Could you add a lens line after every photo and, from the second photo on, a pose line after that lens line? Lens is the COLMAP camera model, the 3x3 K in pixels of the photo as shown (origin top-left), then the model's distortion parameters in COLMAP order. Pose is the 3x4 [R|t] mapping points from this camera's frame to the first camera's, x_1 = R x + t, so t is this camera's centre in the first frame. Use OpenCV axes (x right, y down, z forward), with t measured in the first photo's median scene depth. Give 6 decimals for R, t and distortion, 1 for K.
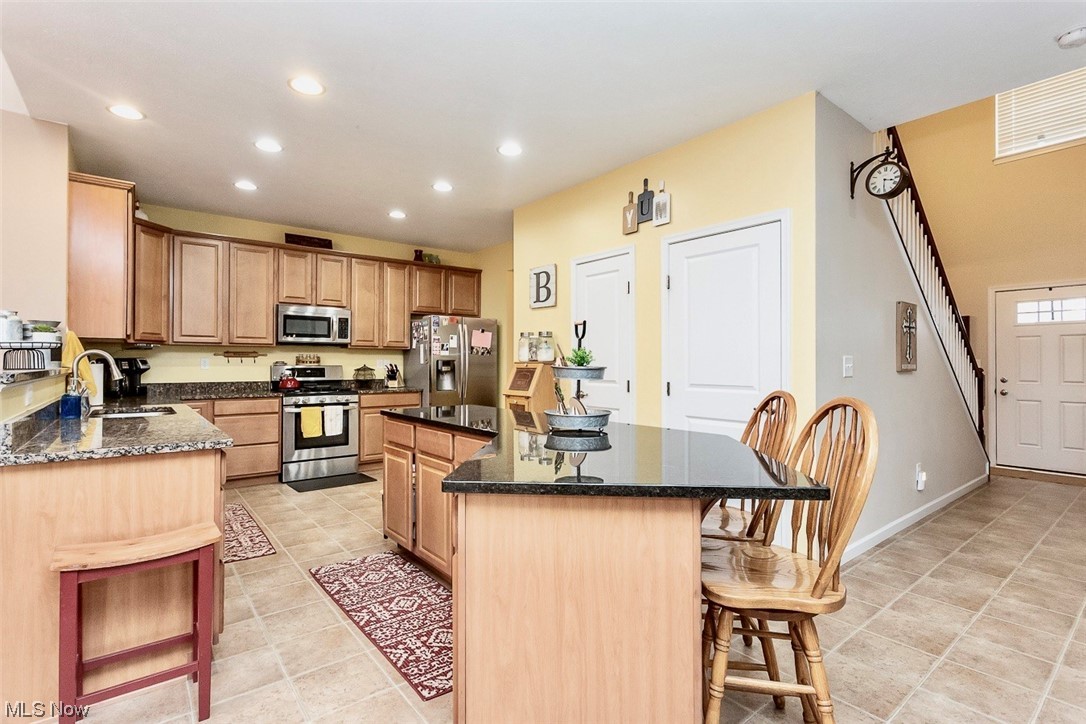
lens RADIAL K [[518.2, 0, 548.2], [0, 518.2, 353.9], [0, 0, 1]] dist [0.000659, 0.000423]
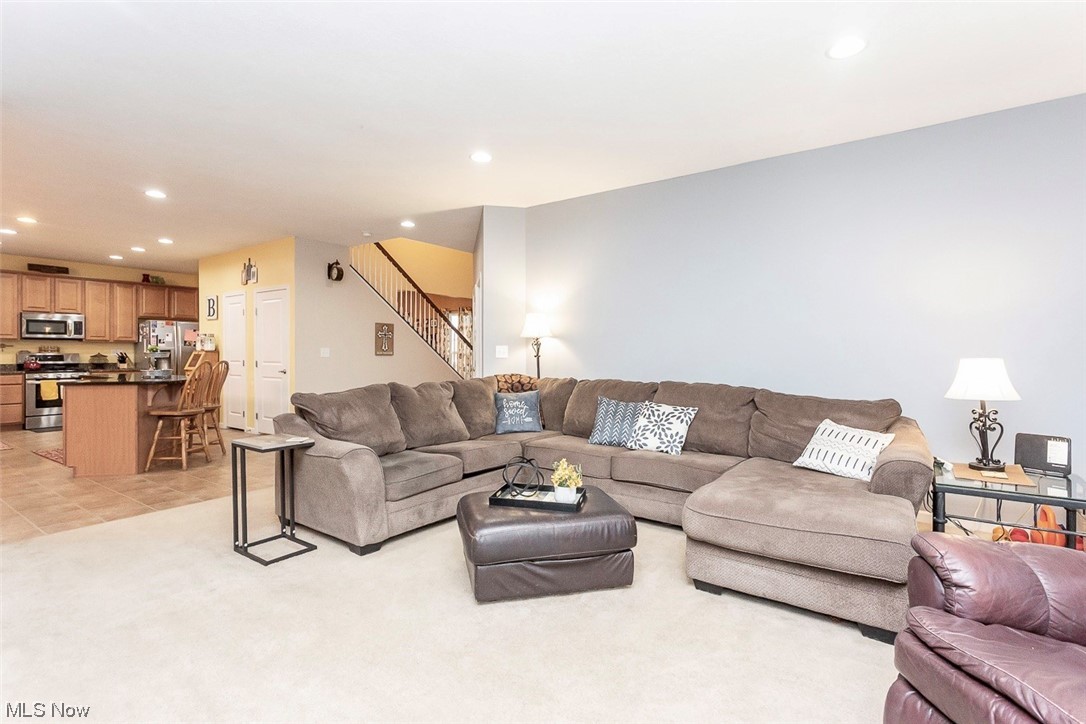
lens RADIAL K [[506.2, 0, 548.9], [0, 506.2, 351.2], [0, 0, 1]] dist [0.001757, -0.000098]
pose [[0.957605, -0.000348, 0.288085, 0.502220], [-0.003592, 0.999907, 0.013148, -0.007787], [-0.288063, -0.013625, 0.957515, -0.821305]]
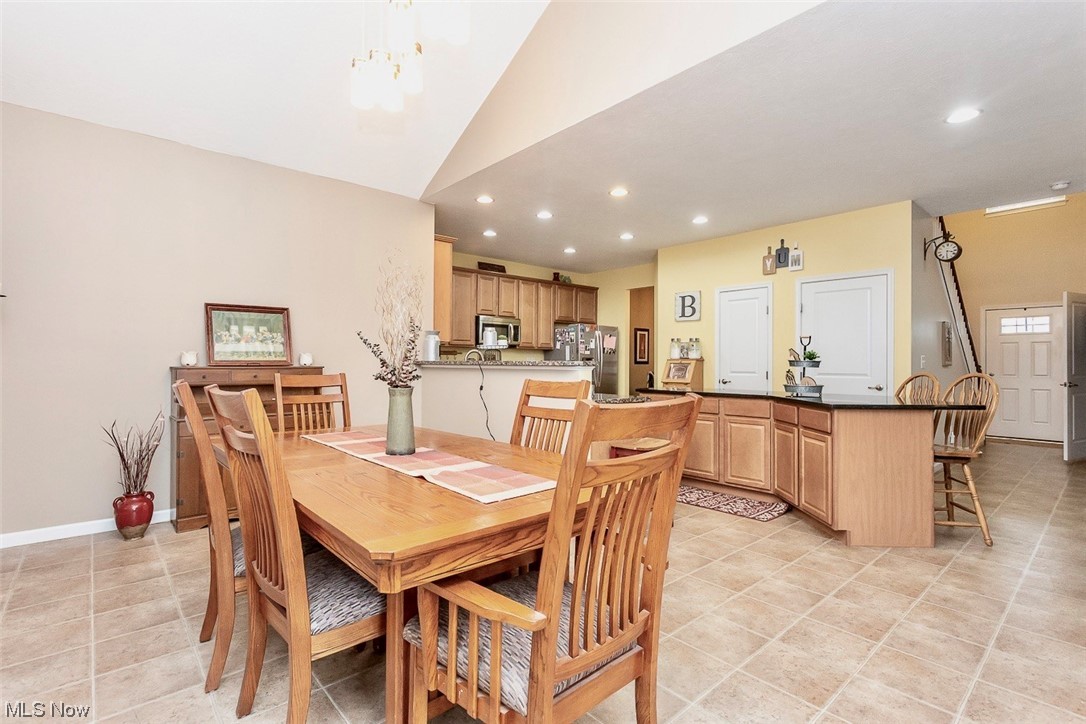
lens RADIAL K [[513.4, 0, 543.0], [0, 513.4, 362.0], [0, 0, 1]] dist [0.000955, 0.000397]
pose [[0.998656, 0.003214, 0.051722, -0.413499], [-0.004172, 0.999821, 0.018434, -0.000859], [-0.051654, -0.018625, 0.998491, -0.334632]]
